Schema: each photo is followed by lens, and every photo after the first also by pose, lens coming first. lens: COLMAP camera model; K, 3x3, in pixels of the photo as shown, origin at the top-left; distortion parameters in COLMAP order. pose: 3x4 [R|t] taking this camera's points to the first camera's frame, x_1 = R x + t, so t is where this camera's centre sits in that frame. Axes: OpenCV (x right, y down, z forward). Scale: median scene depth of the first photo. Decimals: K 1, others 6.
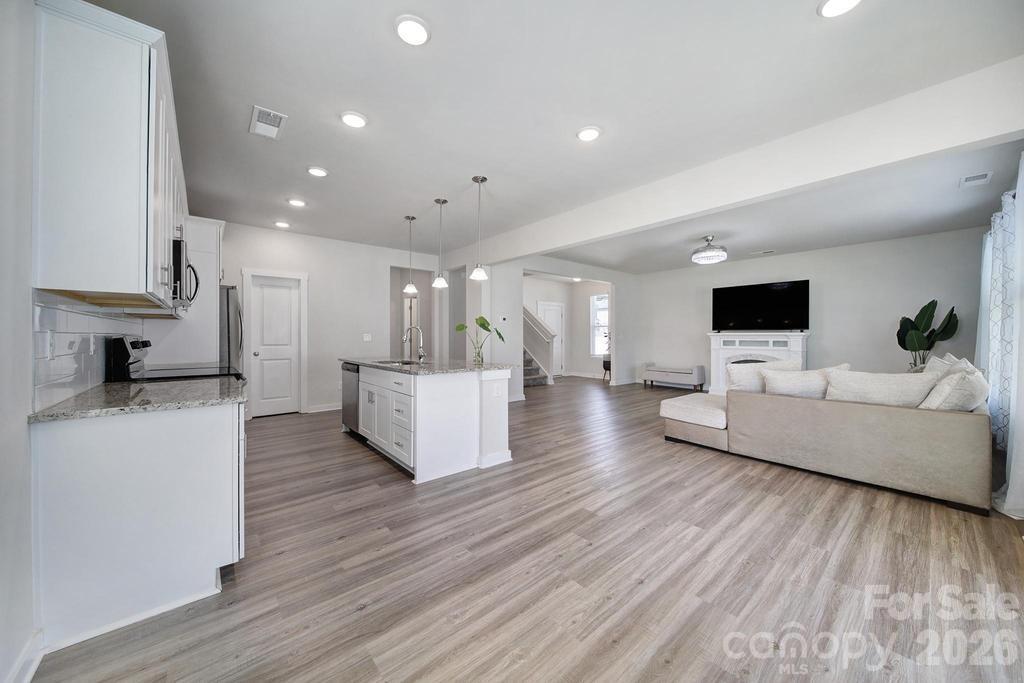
lens RADIAL K [[358.8, 0, 514.3], [0, 358.8, 335.9], [0, 0, 1]] dist [0.002112, -0.000013]
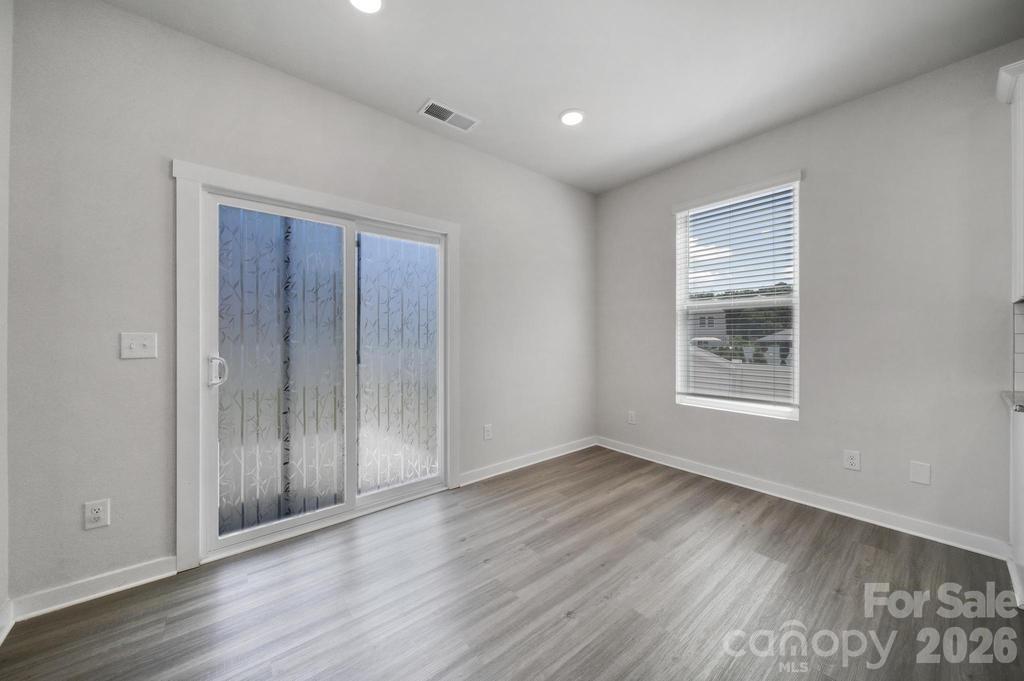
lens RADIAL K [[358.8, 0, 511.8], [0, 358.8, 339.1], [0, 0, 1]] dist [0.002112, -0.000013]
pose [[-0.999710, 0.002619, 0.023950, 0.129028], [0.002688, 0.999992, 0.002866, 0.000155], [-0.023942, 0.002929, -0.999709, 0.517226]]
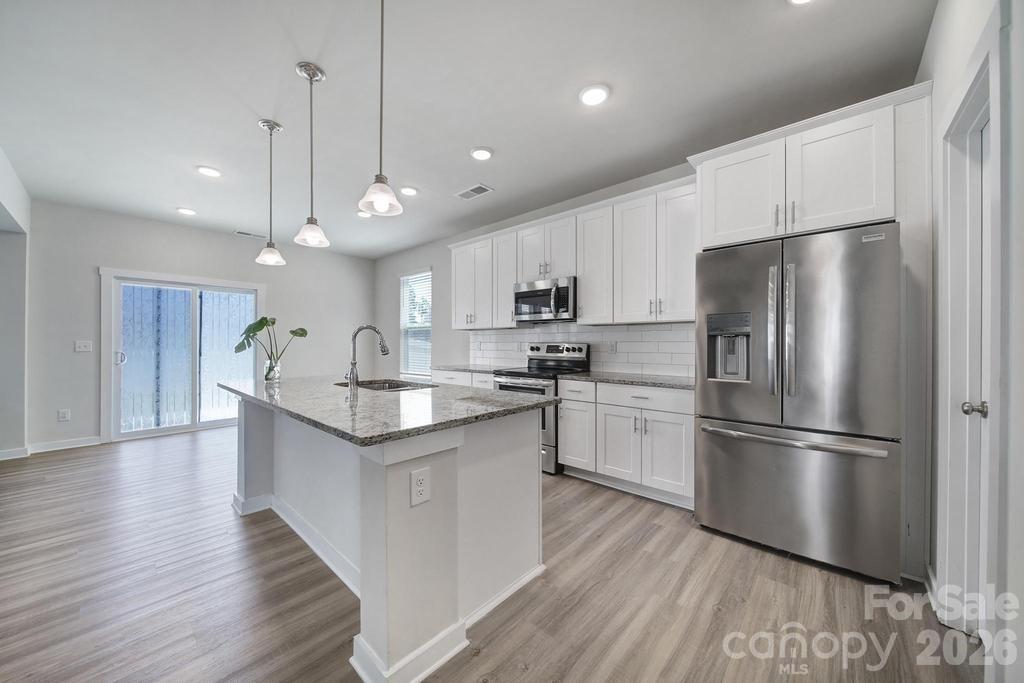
lens RADIAL K [[358.8, 0, 510.3], [0, 358.8, 344.1], [0, 0, 1]] dist [0.002112, -0.000013]
pose [[-0.992309, 0.000094, -0.123784, -0.273821], [-0.000247, 0.999996, 0.002739, -0.001063], [0.123784, 0.002749, -0.992305, 1.000091]]
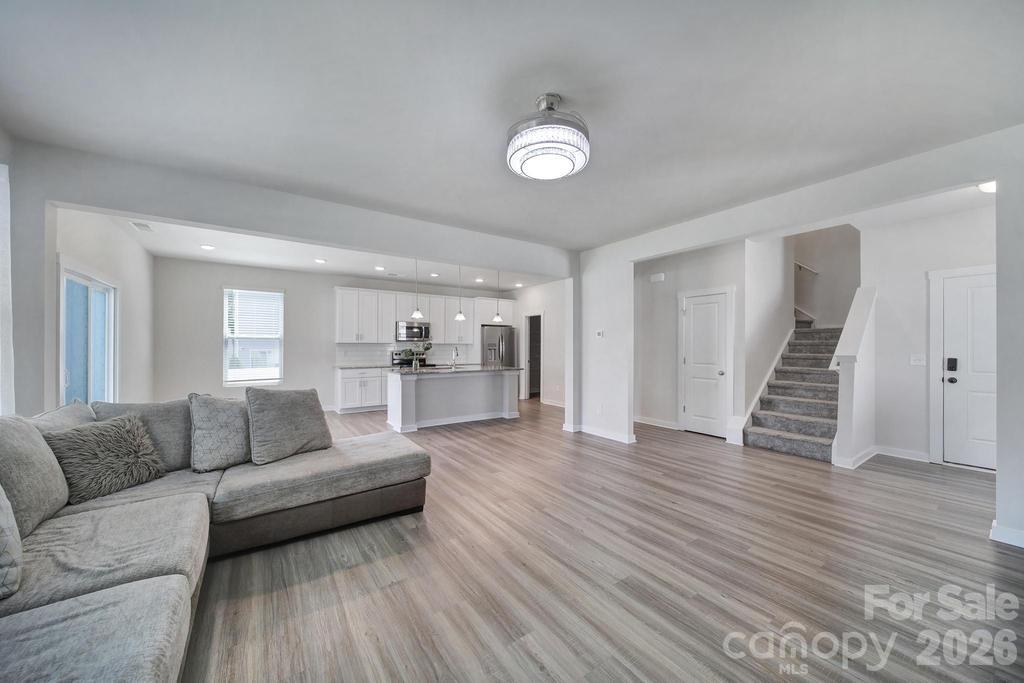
lens RADIAL K [[358.8, 0, 511.8], [0, 358.8, 350.5], [0, 0, 1]] dist [0.002112, -0.000013]
pose [[-0.098057, 0.011592, -0.995113, 0.820283], [-0.000241, 0.999932, 0.011672, -0.018518], [0.995181, 0.001384, -0.098048, 0.889499]]
